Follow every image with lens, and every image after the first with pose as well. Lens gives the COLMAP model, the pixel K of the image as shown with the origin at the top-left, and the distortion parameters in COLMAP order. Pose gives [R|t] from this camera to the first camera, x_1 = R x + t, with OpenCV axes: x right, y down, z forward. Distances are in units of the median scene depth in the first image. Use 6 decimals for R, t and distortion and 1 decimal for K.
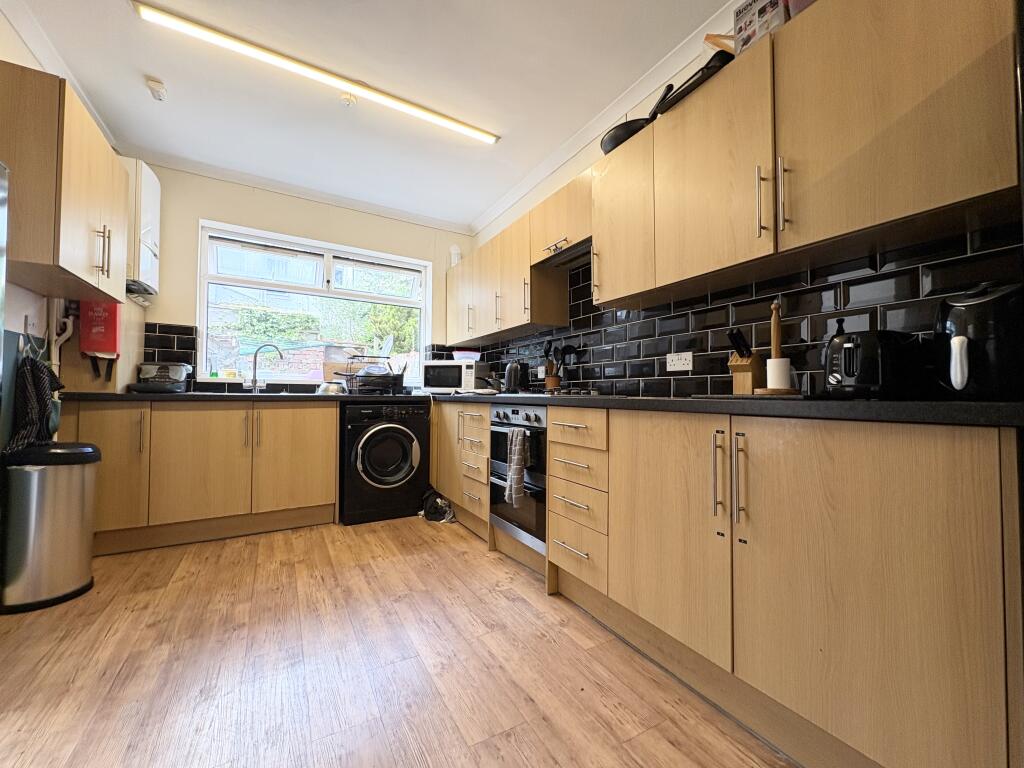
lens RADIAL K [[410.5, 0, 509.7], [0, 410.5, 387.2], [0, 0, 1]] dist [0.011558, 0.000236]
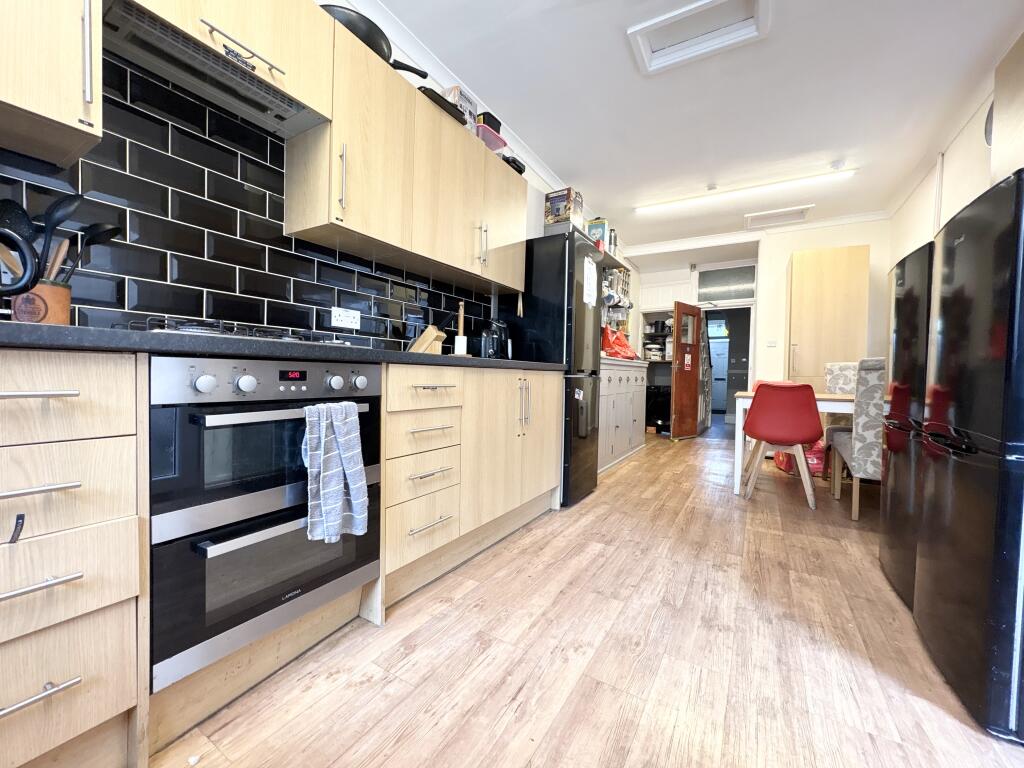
lens RADIAL K [[410.5, 0, 512.2], [0, 410.5, 381.9], [0, 0, 1]] dist [0.011558, 0.000236]
pose [[-0.486098, -0.033880, 0.873247, -0.739375], [-0.039977, 0.999064, 0.016508, 0.066490], [-0.872989, -0.026886, -0.486998, 1.351665]]
